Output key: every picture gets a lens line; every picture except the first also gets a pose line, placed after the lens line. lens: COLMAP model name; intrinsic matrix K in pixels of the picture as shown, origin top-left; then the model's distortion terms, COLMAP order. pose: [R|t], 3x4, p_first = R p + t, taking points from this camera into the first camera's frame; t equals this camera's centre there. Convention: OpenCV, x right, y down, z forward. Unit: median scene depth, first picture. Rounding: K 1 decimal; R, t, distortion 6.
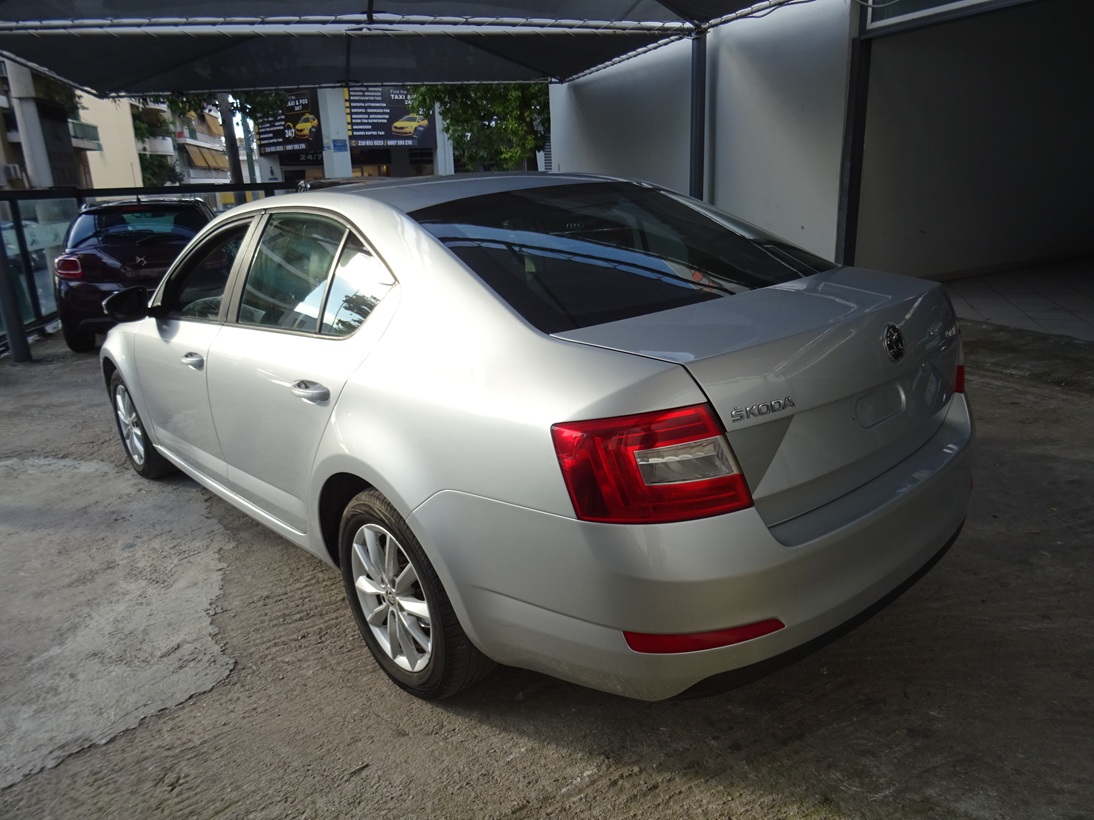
lens RADIAL K [[768.1, 0, 547.0], [0, 768.1, 410.0], [0, 0, 1]] dist [0.018218, -0.024245]
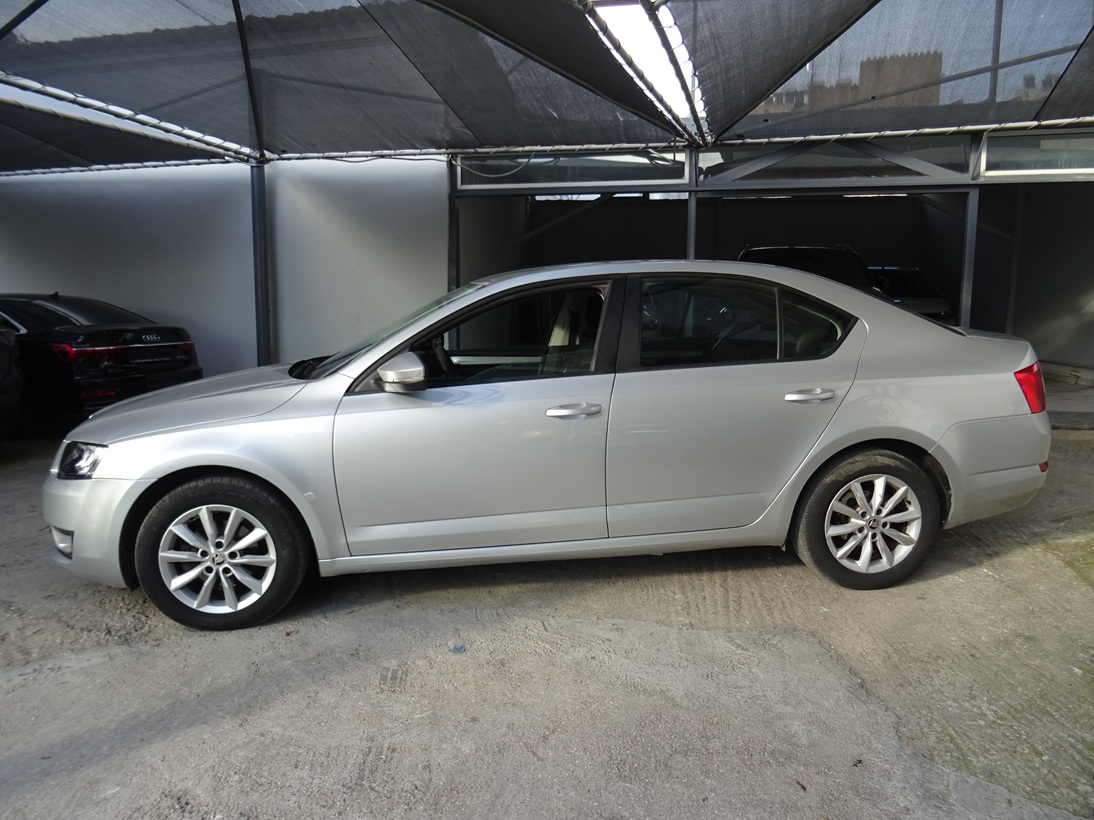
lens RADIAL K [[768.1, 0, 547.0], [0, 768.1, 410.0], [0, 0, 1]] dist [0.018218, -0.024245]
pose [[0.576064, -0.067276, 0.814631, -0.216246], [0.211979, 0.974807, -0.069397, -0.000170], [-0.789440, 0.212662, 0.575812, 0.072043]]
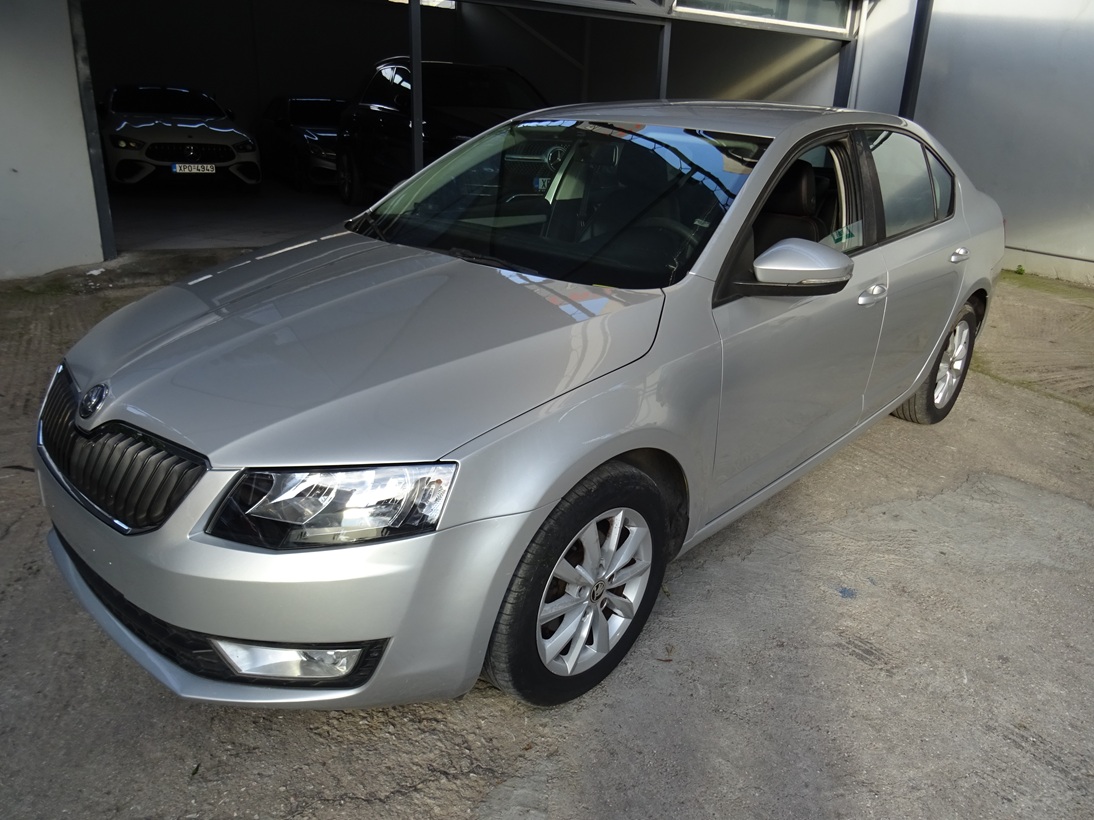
lens RADIAL K [[775.5, 0, 547.0], [0, 775.5, 410.0], [0, 0, 1]] dist [-0.003891, -0.001685]
pose [[-0.086340, -0.304934, 0.948452, -0.215448], [0.255715, 0.913330, 0.316921, -0.052691], [-0.962889, 0.269896, -0.000880, 0.230340]]
